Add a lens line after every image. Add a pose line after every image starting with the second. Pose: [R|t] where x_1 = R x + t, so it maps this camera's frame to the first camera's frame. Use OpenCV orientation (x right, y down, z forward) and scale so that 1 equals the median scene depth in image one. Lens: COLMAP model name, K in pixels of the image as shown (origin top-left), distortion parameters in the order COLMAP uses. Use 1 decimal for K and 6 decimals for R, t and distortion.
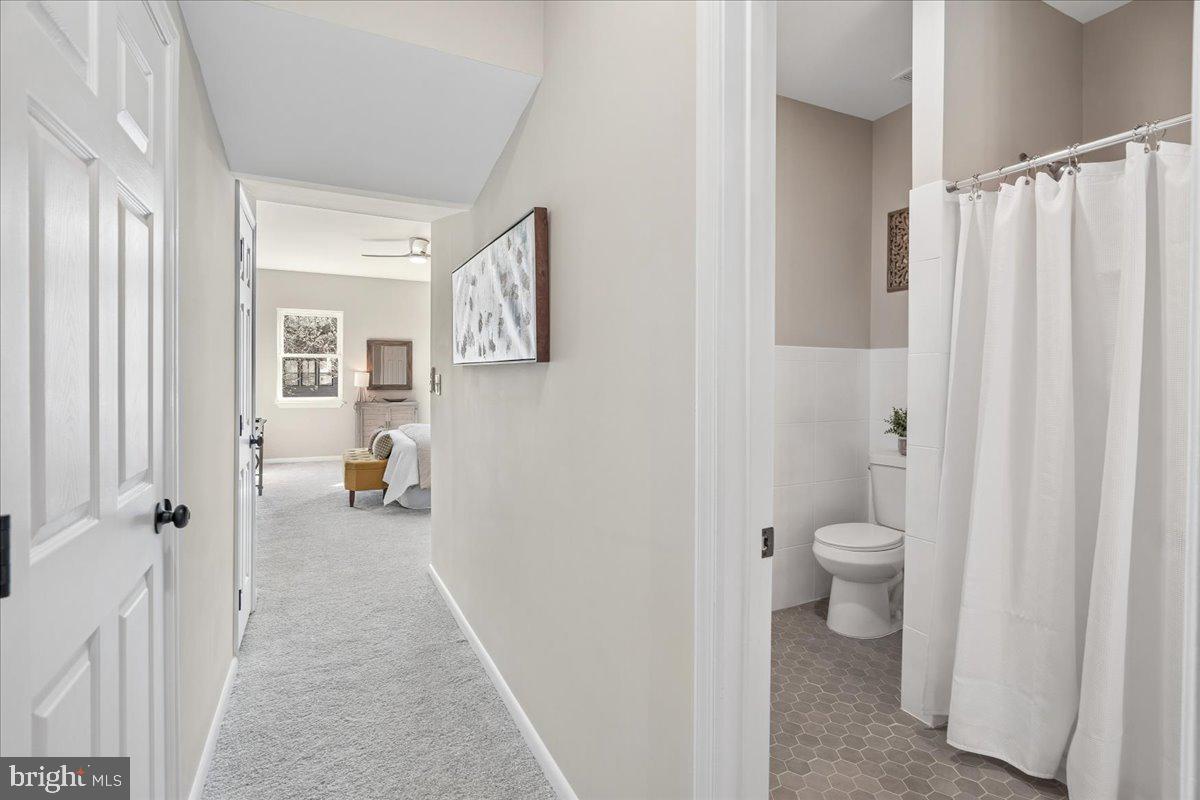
lens RADIAL K [[549.1, 0, 598.5], [0, 549.1, 397.4], [0, 0, 1]] dist [-0.001393, -0.000529]
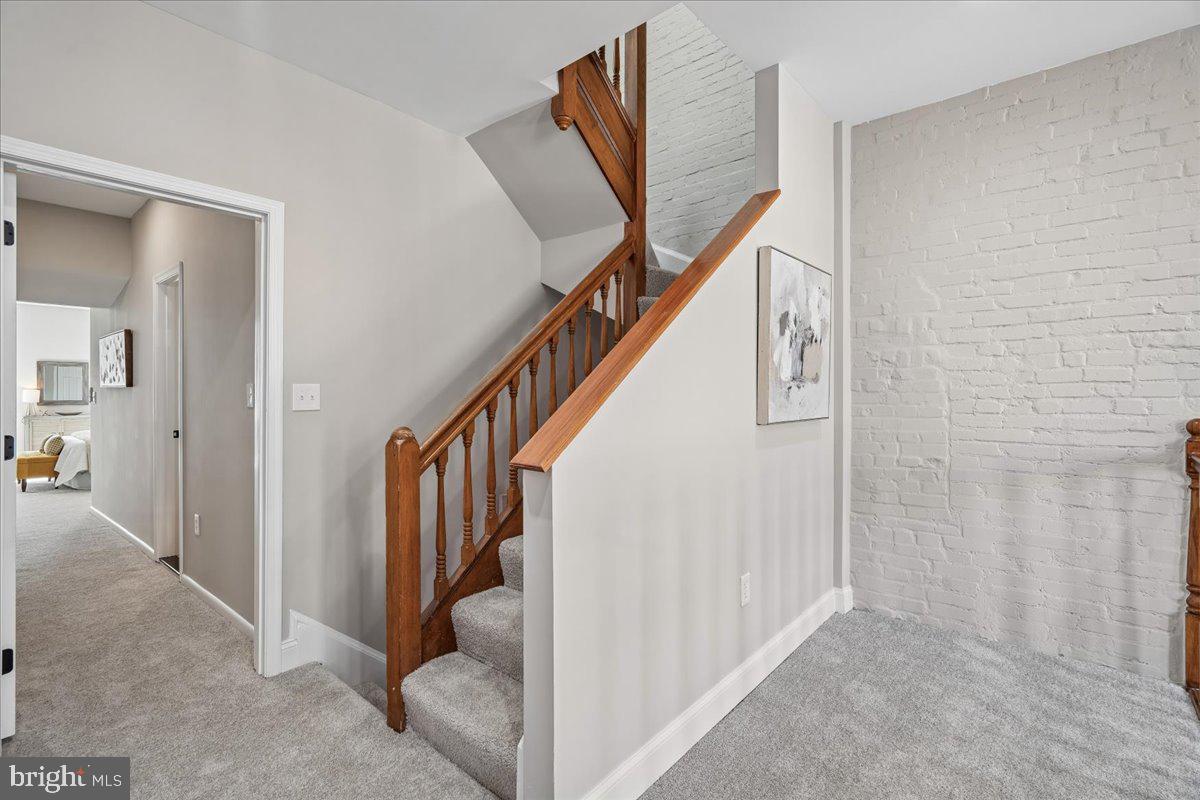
lens RADIAL K [[549.1, 0, 598.5], [0, 549.1, 397.4], [0, 0, 1]] dist [-0.001393, -0.000529]
pose [[0.919720, -0.012778, 0.392366, 0.311857], [0.022430, 0.999548, -0.020025, 0.029347], [-0.391933, 0.027218, 0.919591, -0.769094]]
